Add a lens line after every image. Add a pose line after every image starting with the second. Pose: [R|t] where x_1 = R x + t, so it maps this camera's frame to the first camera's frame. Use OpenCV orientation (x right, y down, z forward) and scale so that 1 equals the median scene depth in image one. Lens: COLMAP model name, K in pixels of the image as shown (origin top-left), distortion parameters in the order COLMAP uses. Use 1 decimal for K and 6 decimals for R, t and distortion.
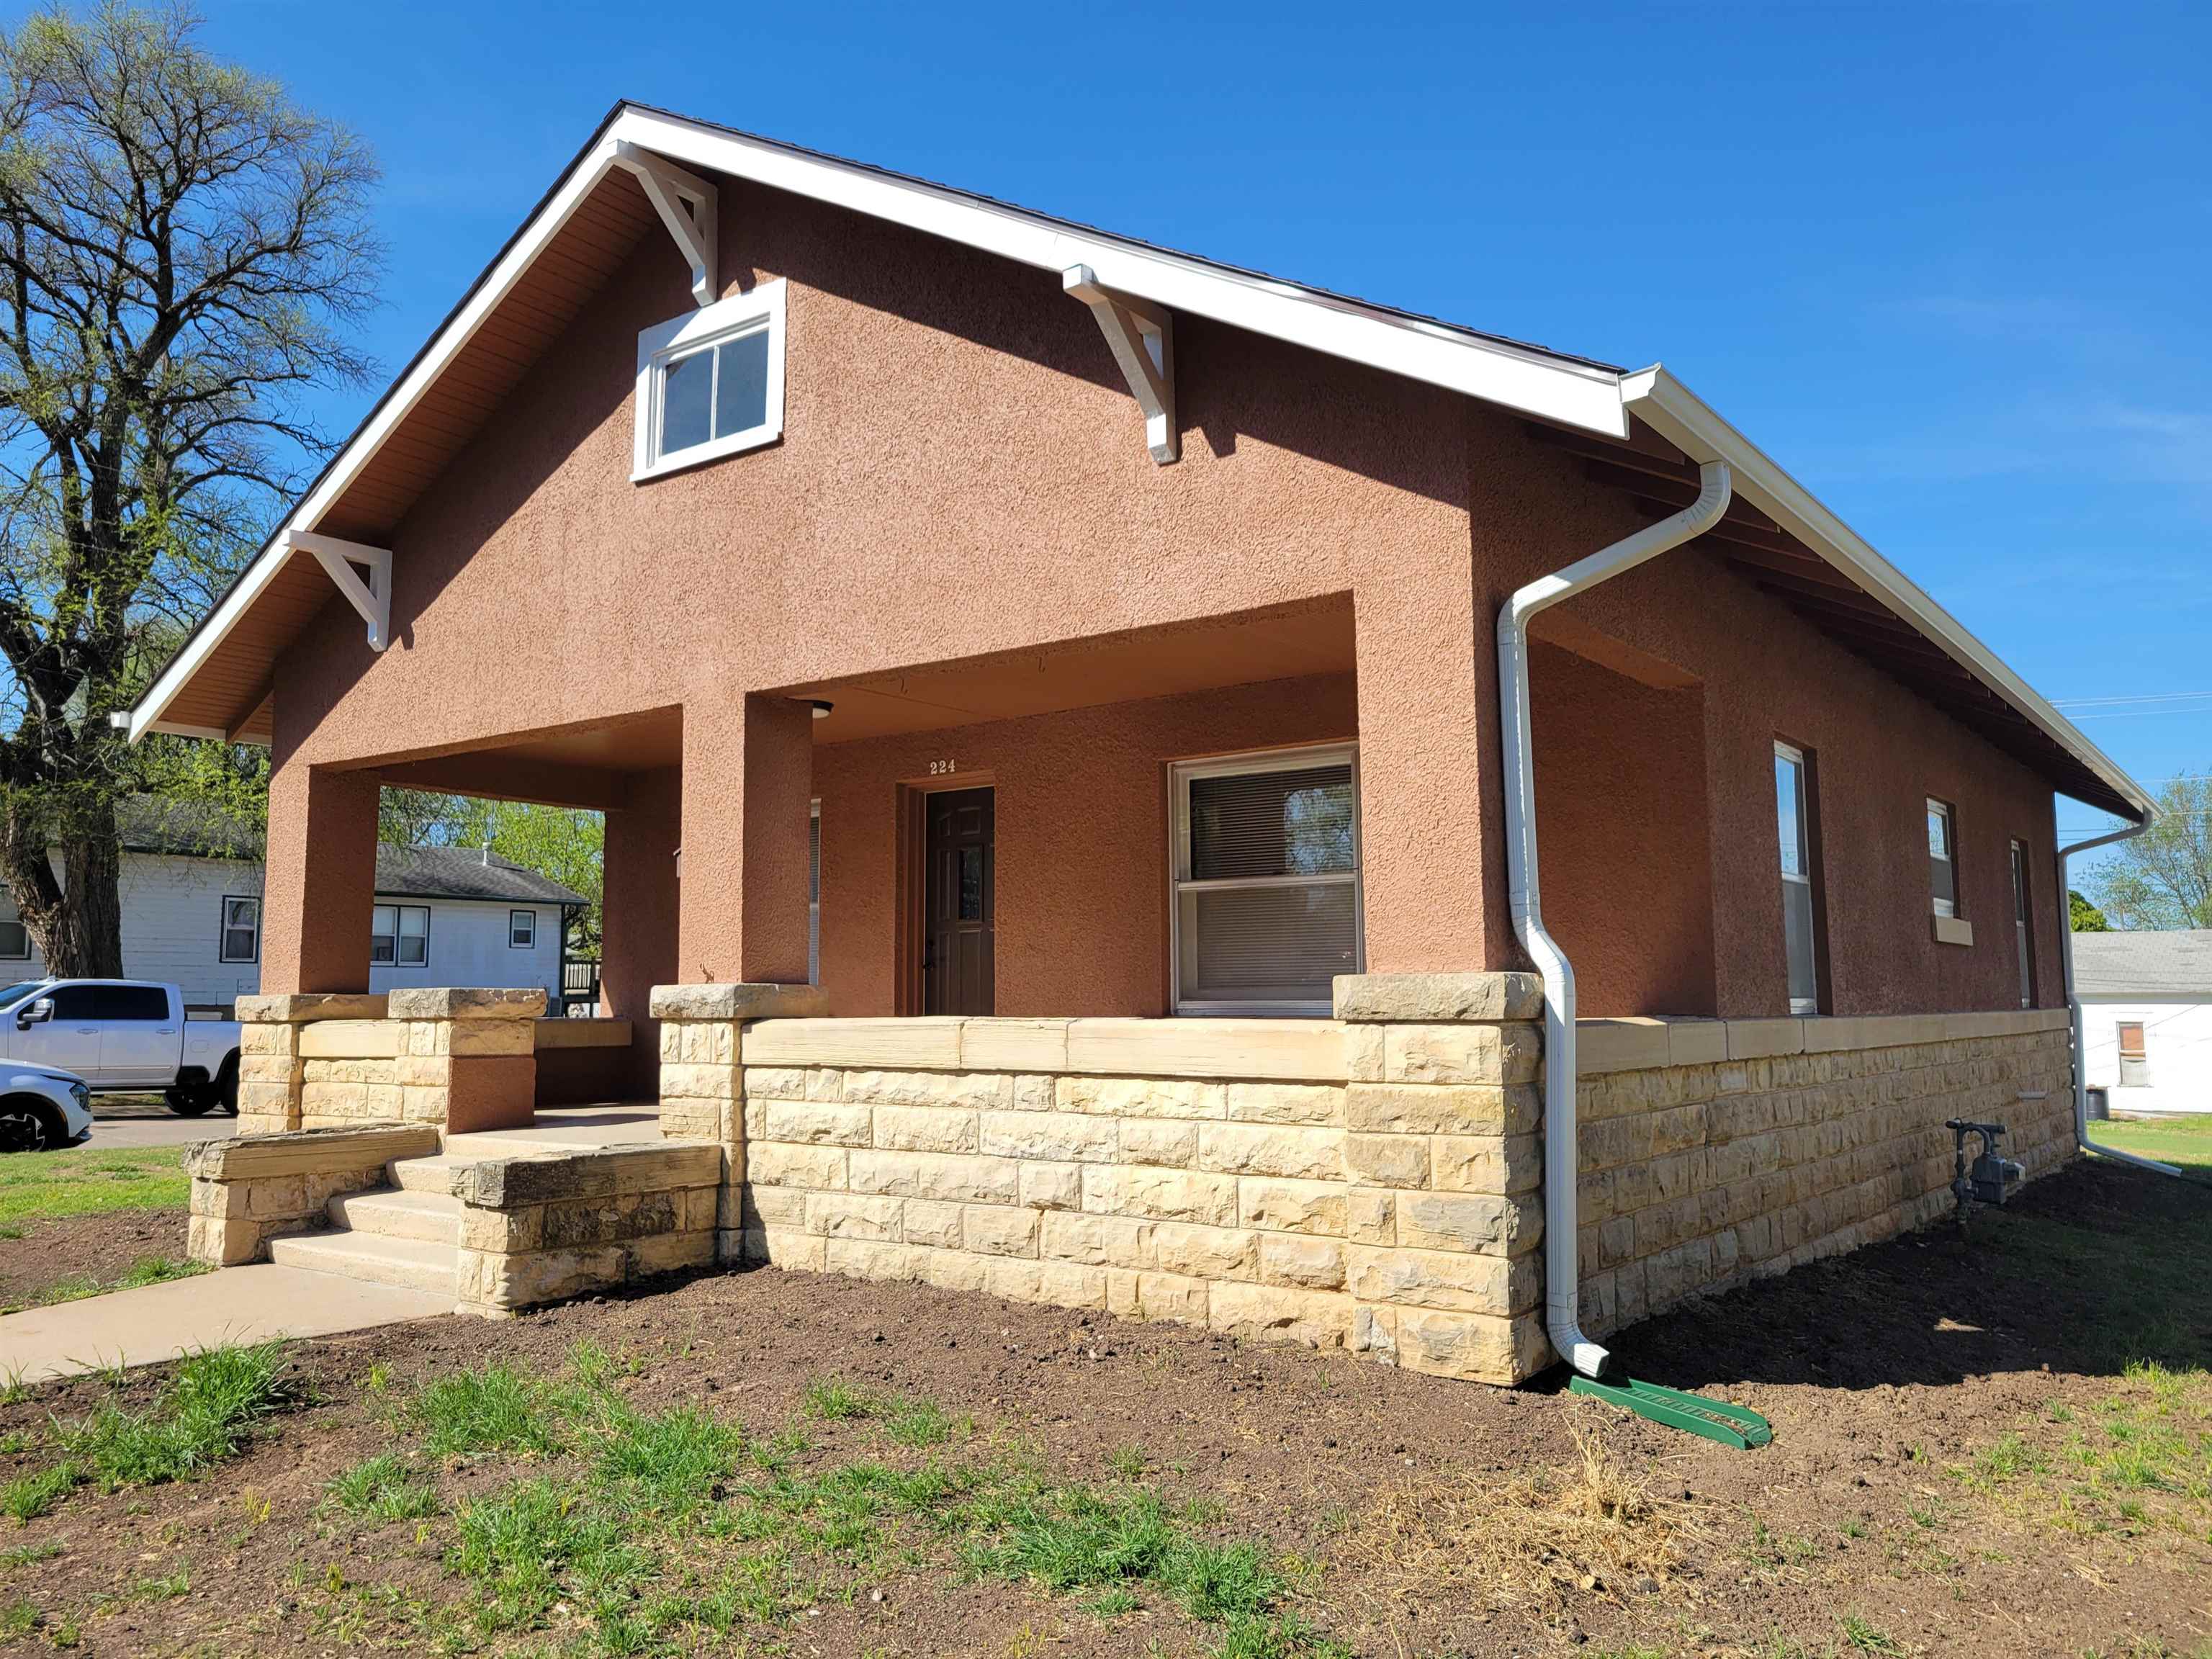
lens RADIAL K [[1677.2, 0, 1117.0], [0, 1677.2, 828.3], [0, 0, 1]] dist [0.032336, 0.000522]
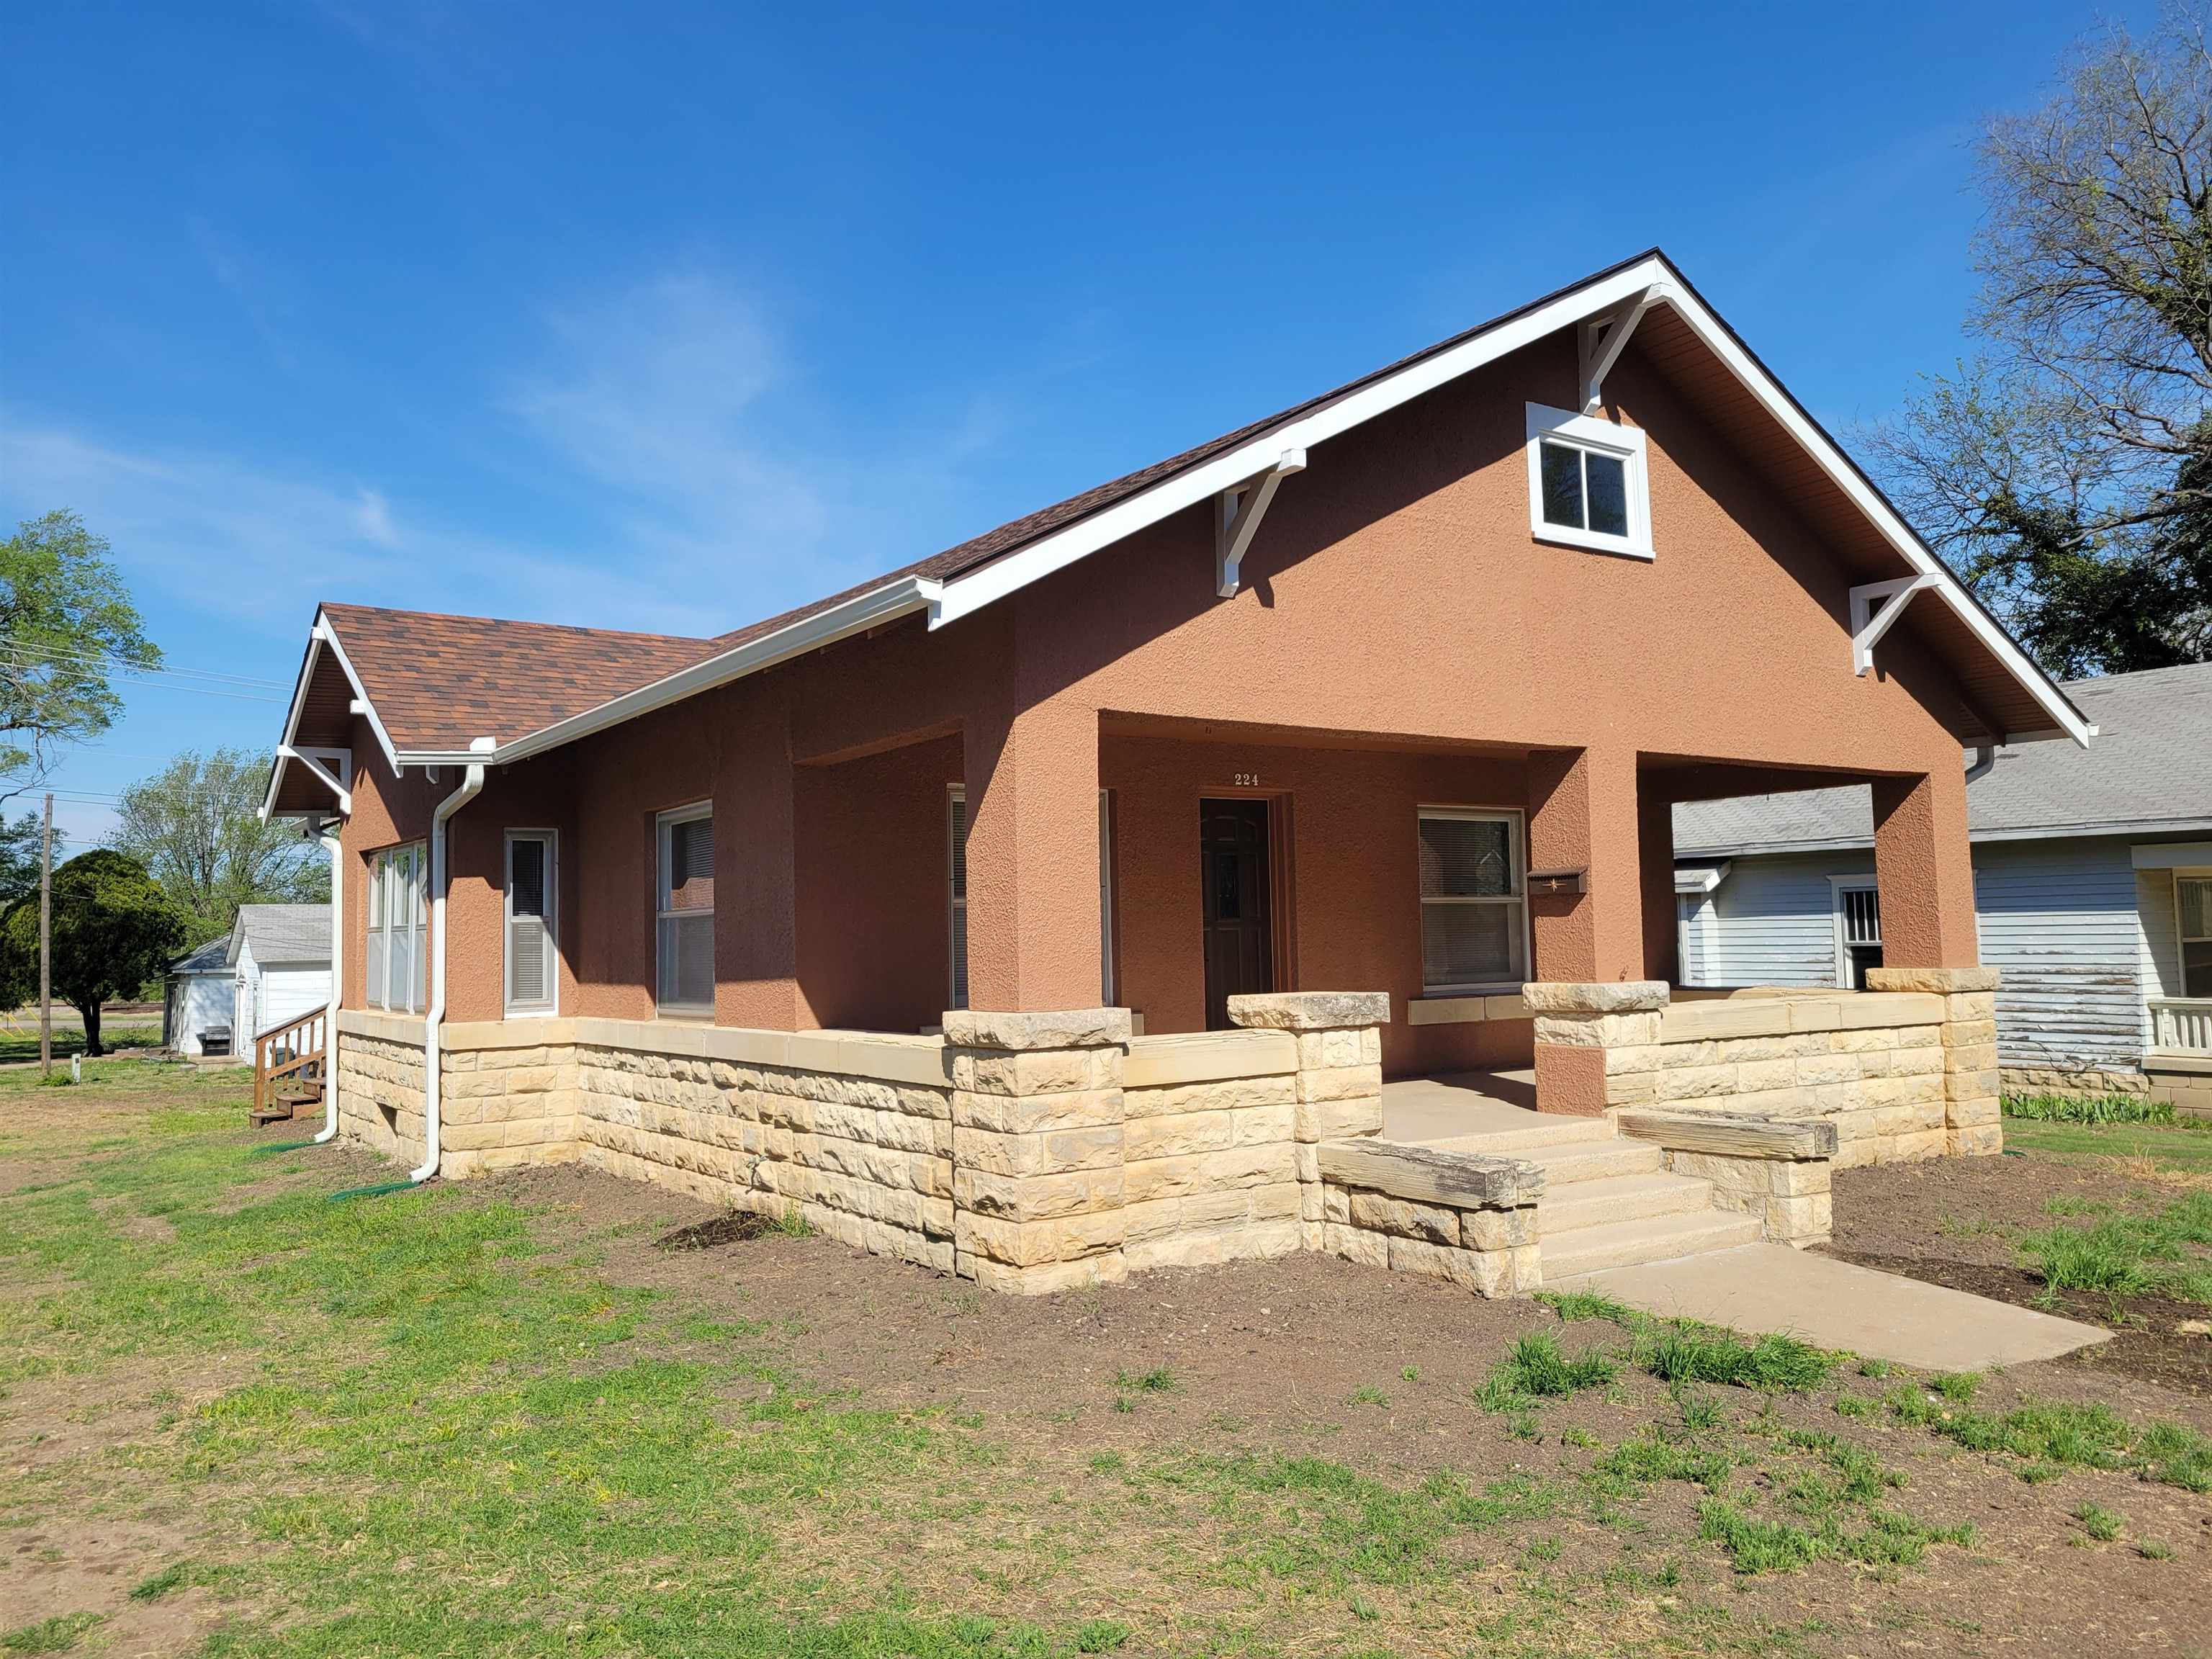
lens RADIAL K [[1677.2, 0, 1117.0], [0, 1677.2, 828.3], [0, 0, 1]] dist [0.032336, 0.000522]
pose [[0.311424, 0.060384, 0.948351, -1.668090], [-0.084787, 0.995764, -0.035560, 0.060011], [-0.946481, -0.069334, 0.315225, 1.047212]]
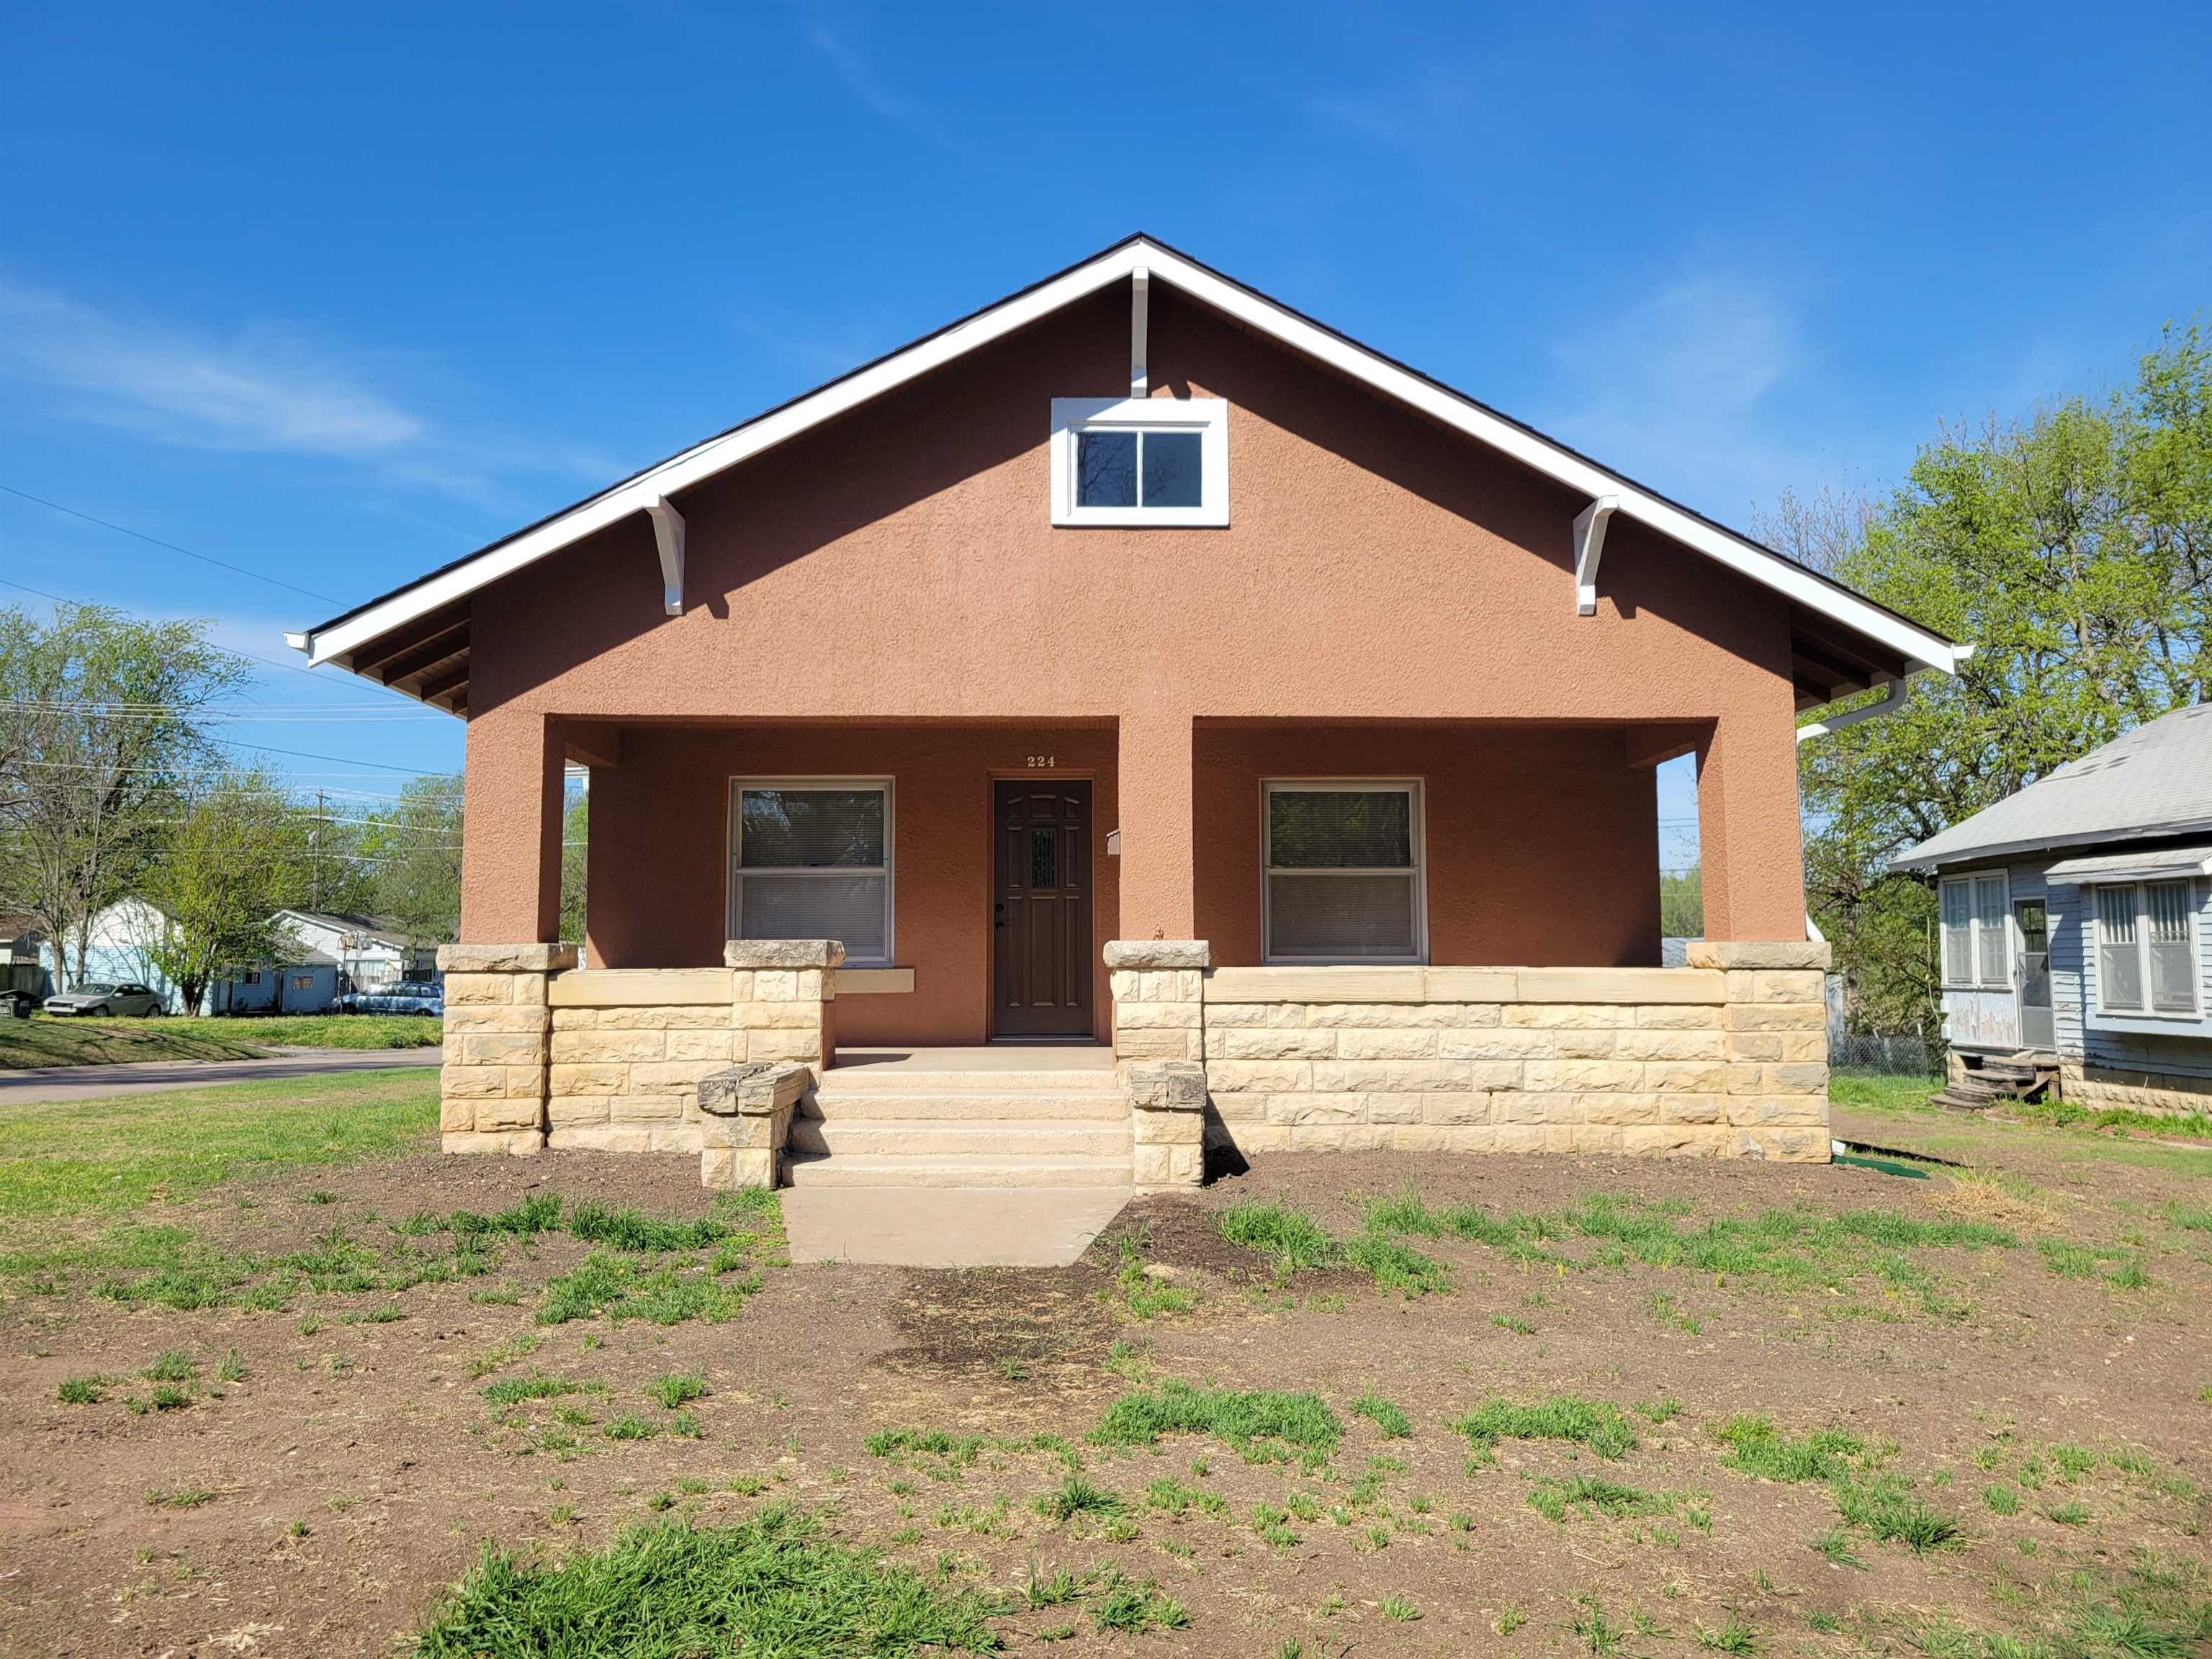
lens RADIAL K [[1677.2, 0, 1117.0], [0, 1677.2, 828.3], [0, 0, 1]] dist [0.032336, 0.000522]
pose [[0.786489, 0.053665, 0.615268, -1.144193], [-0.067754, 0.997702, -0.000413, 0.010881], [-0.613877, -0.041362, 0.788318, 0.016217]]
